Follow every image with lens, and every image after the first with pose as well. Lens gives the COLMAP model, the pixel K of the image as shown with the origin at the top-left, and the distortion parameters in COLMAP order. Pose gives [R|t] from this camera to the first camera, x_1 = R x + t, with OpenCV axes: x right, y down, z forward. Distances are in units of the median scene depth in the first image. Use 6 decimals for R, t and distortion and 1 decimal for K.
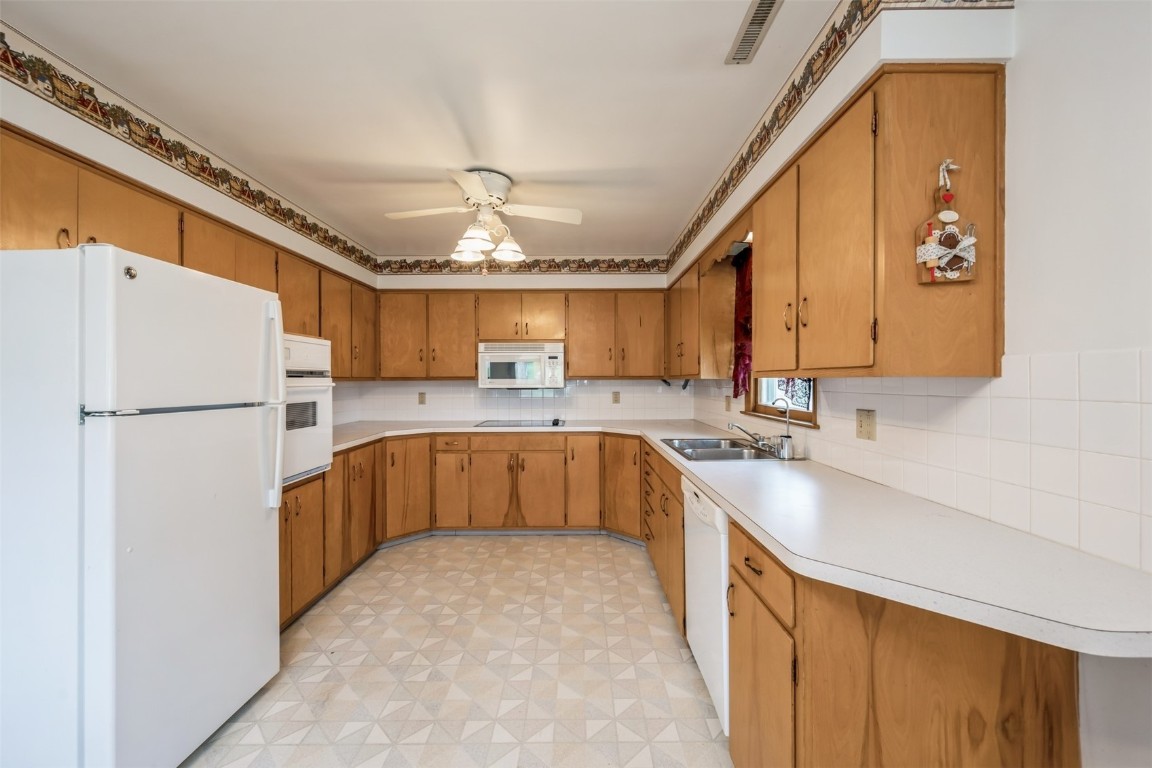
lens RADIAL K [[458.7, 0, 577.6], [0, 458.7, 379.6], [0, 0, 1]] dist [-0.000896, 0.000481]
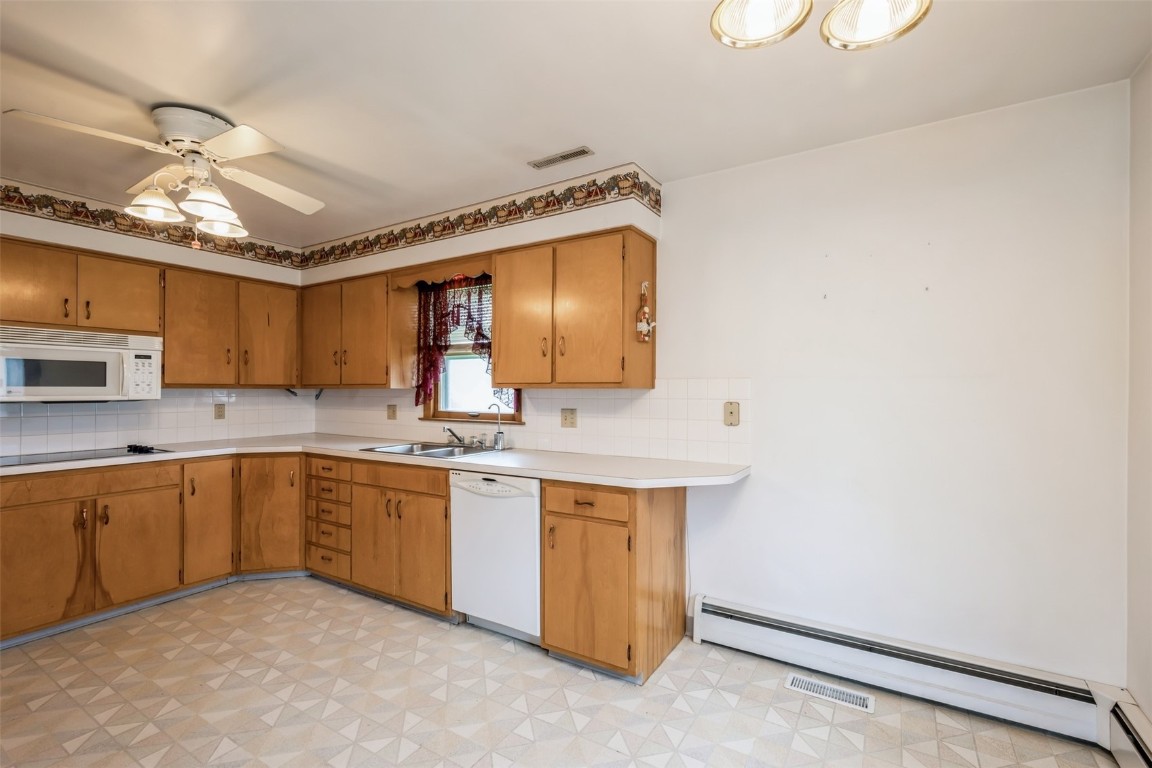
lens RADIAL K [[515.2, 0, 577.1], [0, 515.2, 388.4], [0, 0, 1]] dist [0.005237, 0.000149]
pose [[0.532995, 0.005163, 0.846103, -0.494087], [-0.003943, 0.999986, -0.003618, 0.000705], [-0.846109, -0.001408, 0.533007, 0.016125]]
